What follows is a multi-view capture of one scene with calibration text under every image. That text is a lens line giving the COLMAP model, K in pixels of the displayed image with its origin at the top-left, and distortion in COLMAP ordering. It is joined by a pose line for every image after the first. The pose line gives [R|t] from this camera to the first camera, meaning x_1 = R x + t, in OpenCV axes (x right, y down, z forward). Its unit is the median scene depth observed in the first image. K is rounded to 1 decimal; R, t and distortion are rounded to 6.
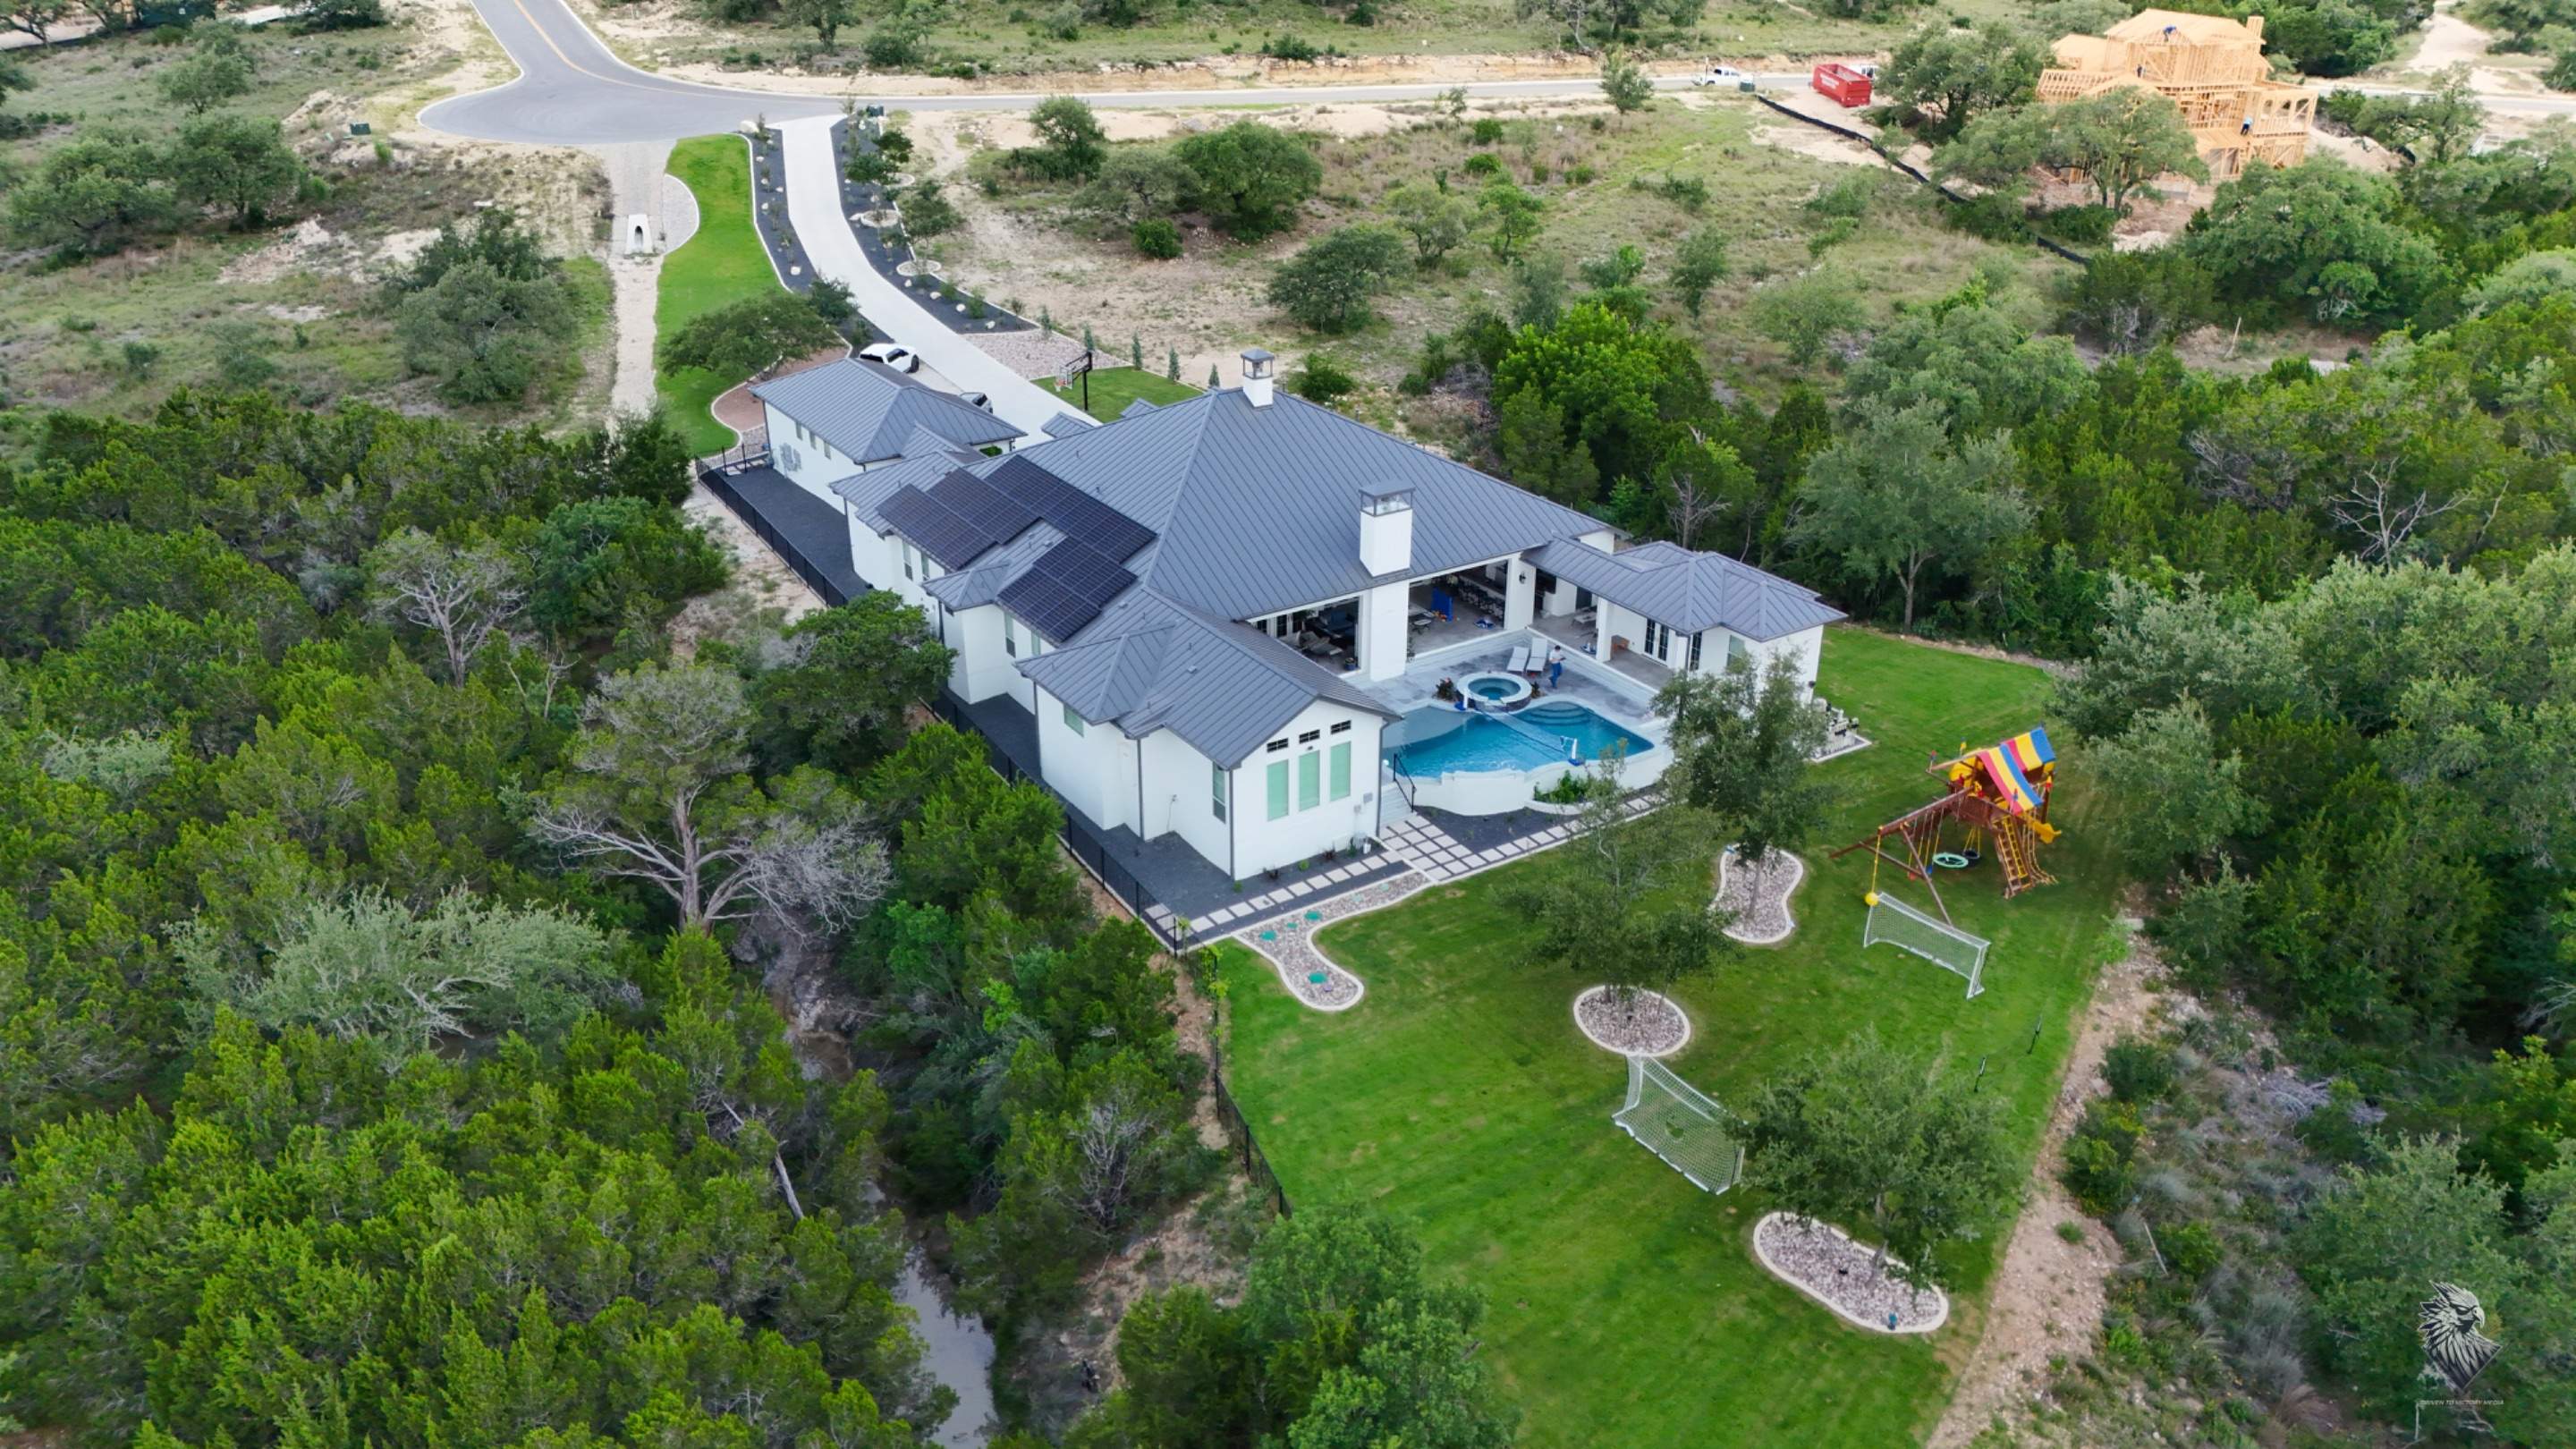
lens RADIAL K [[1873.6, 0, 1288.0], [0, 1873.6, 724.5], [0, 0, 1]] dist [0.129135, -0.111502]
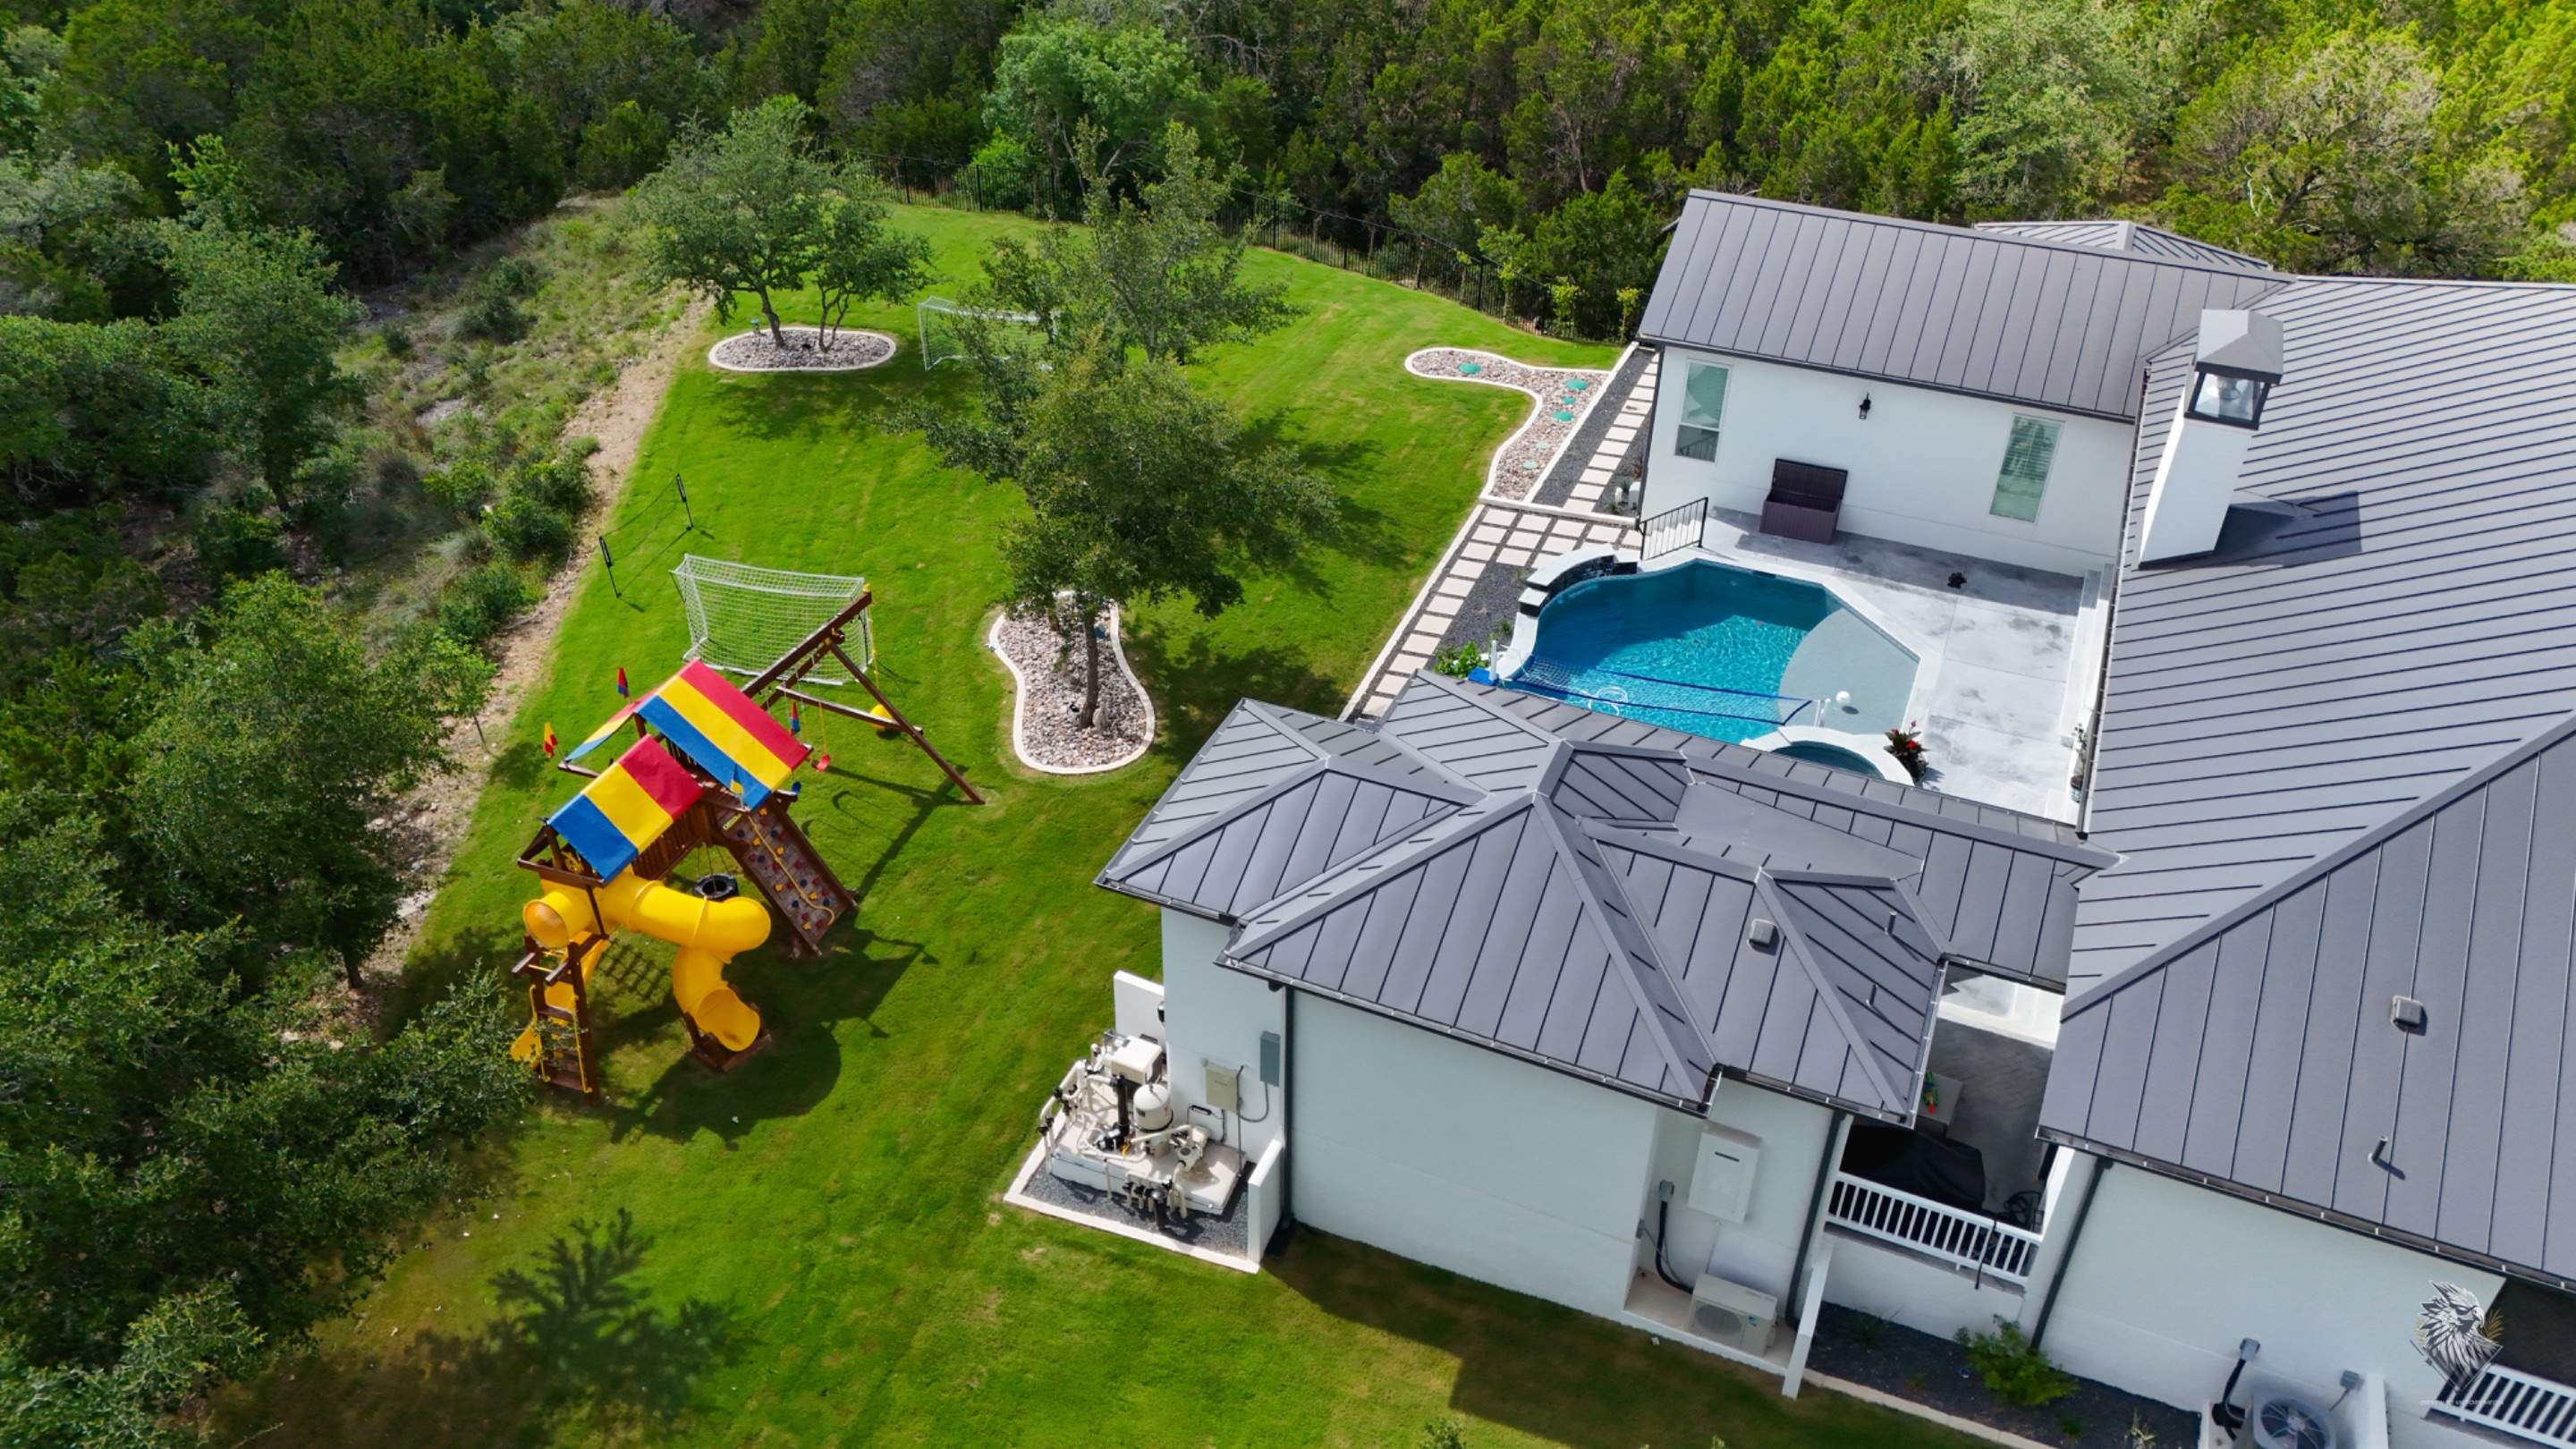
lens RADIAL K [[1887.2, 0, 1285.9], [0, 1887.2, 724.8], [0, 0, 1]] dist [0.092564, -0.110162]
pose [[-0.834967, 0.305411, -0.457771, 0.400301], [-0.249842, 0.530793, 0.809838, -0.340121], [0.490315, 0.790558, -0.366891, 1.090071]]
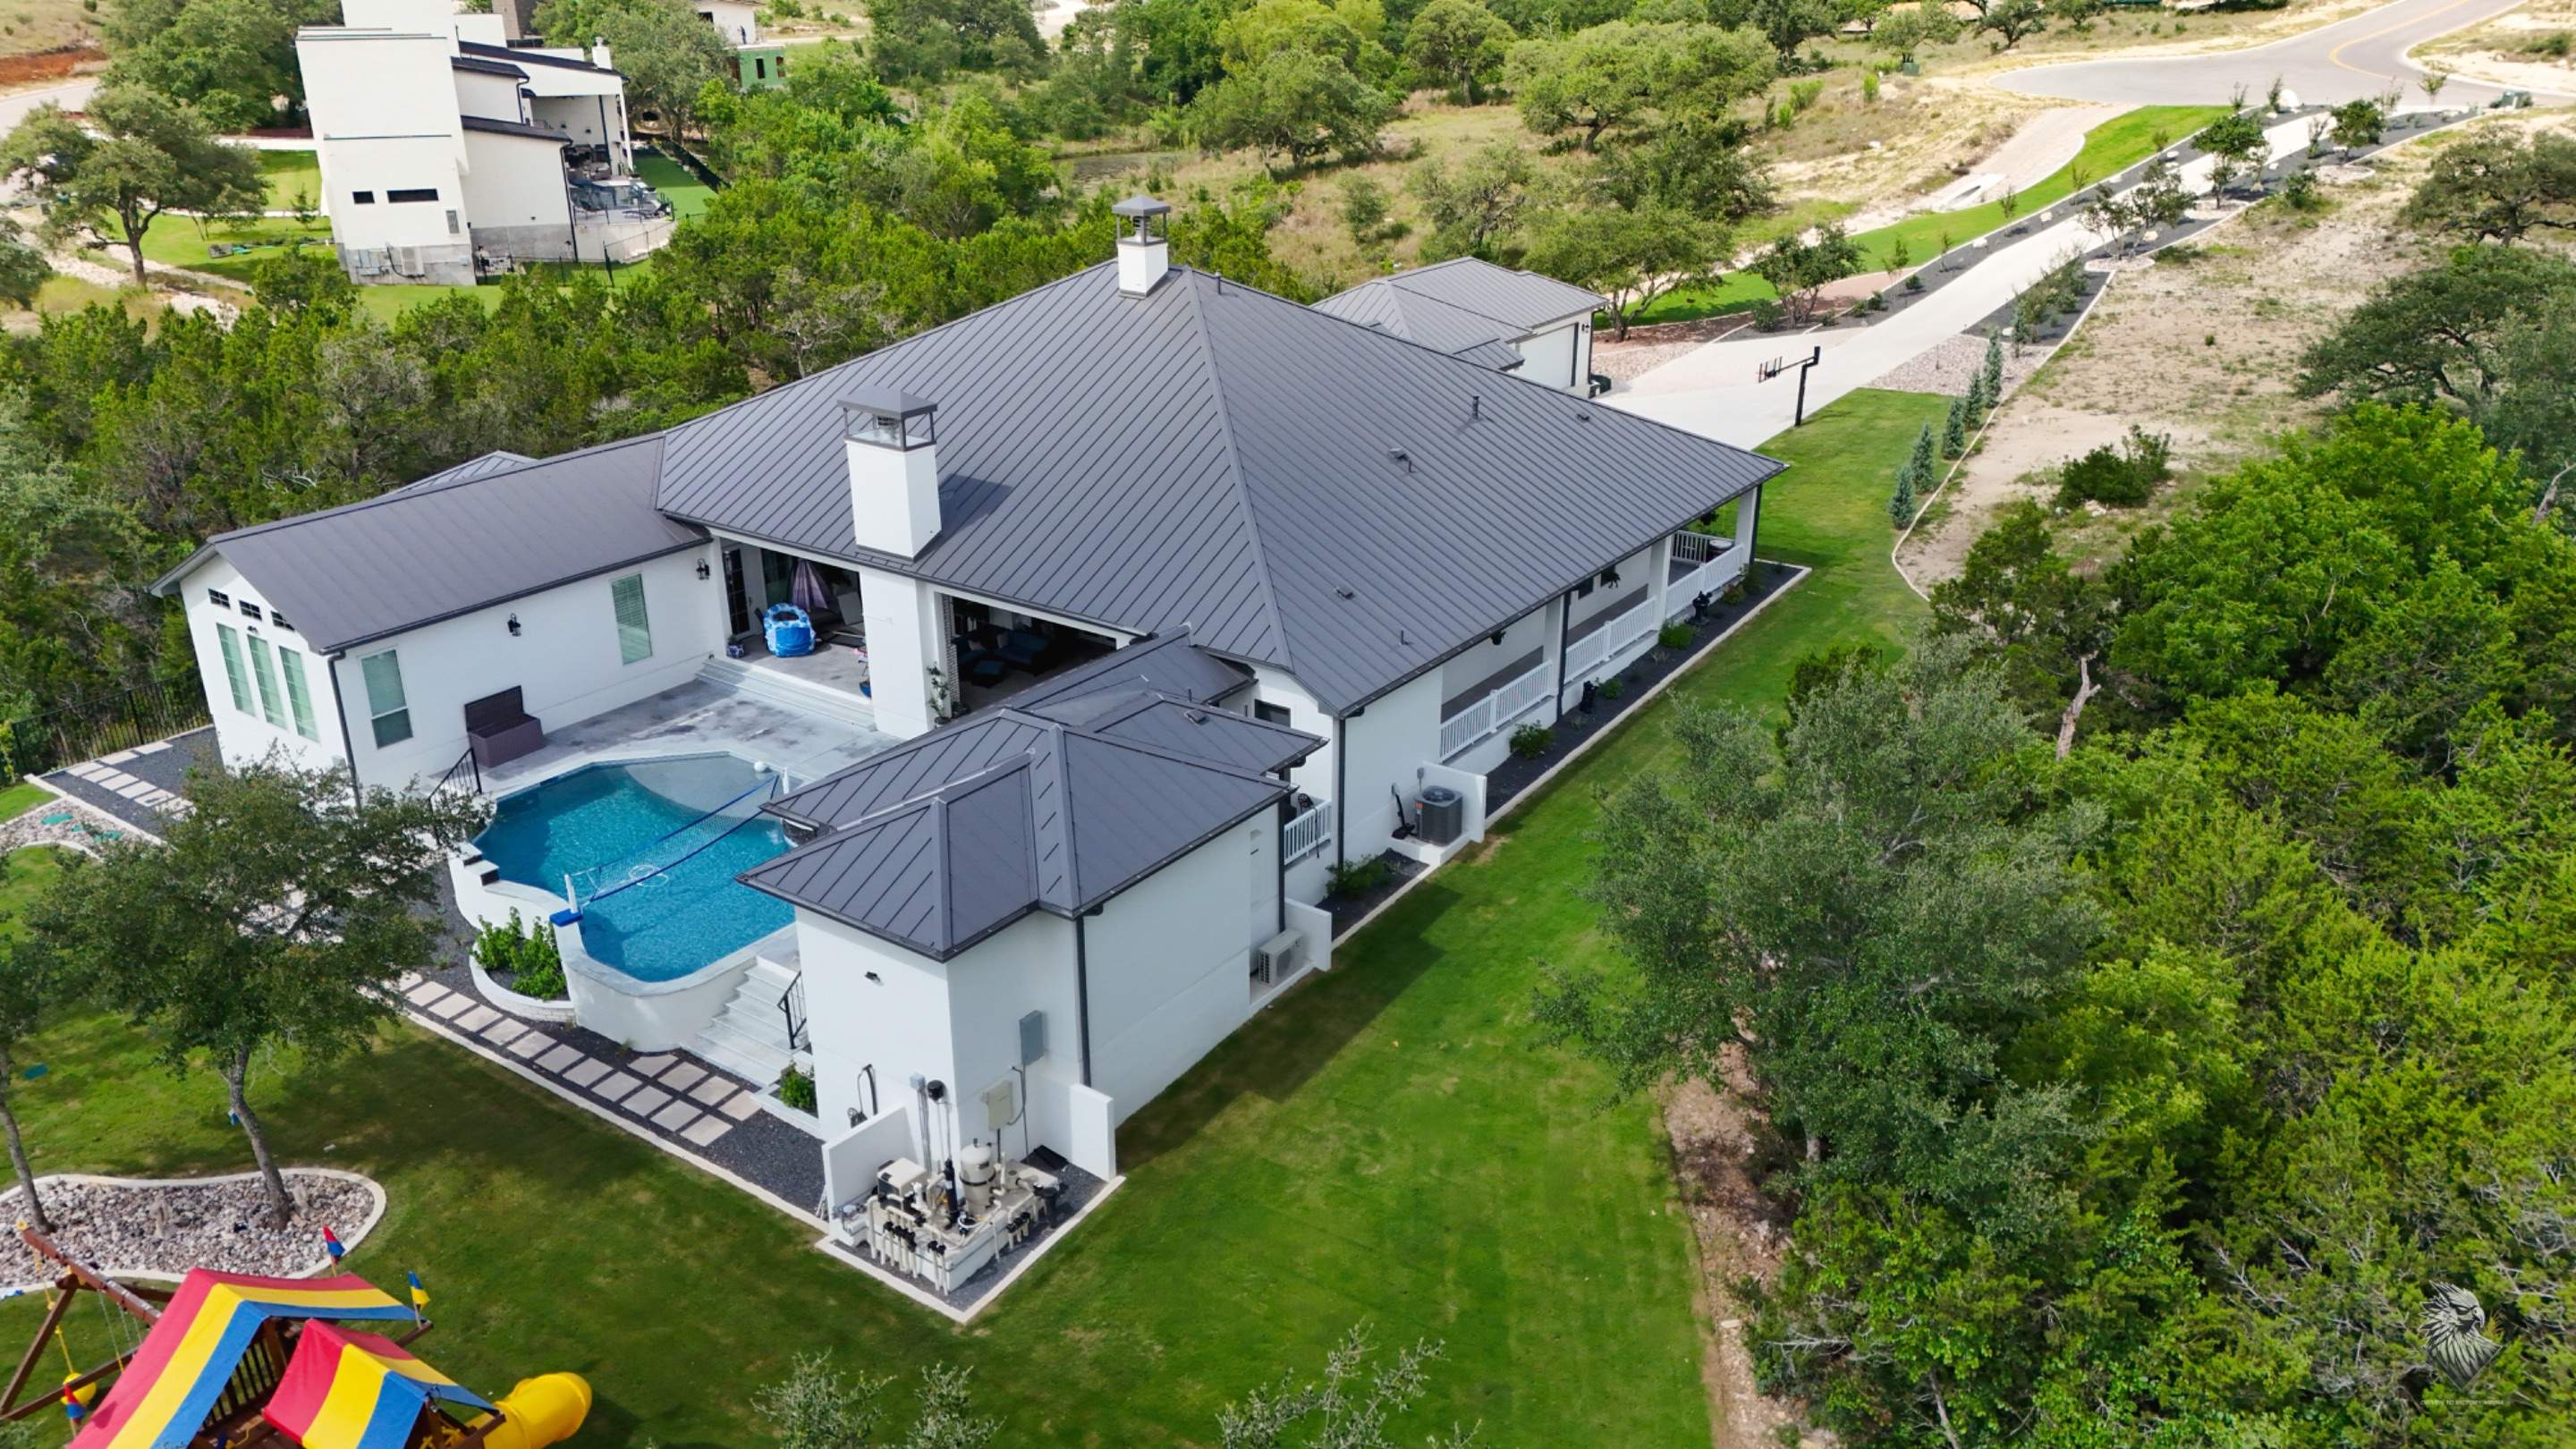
lens RADIAL K [[1887.2, 0, 1285.9], [0, 1887.2, 724.8], [0, 0, 1]] dist [0.092564, -0.110162]
pose [[0.363545, 0.355770, -0.860966, 0.617363], [-0.398597, 0.894736, 0.201416, -0.199285], [0.841995, 0.269955, 0.467085, 0.846857]]
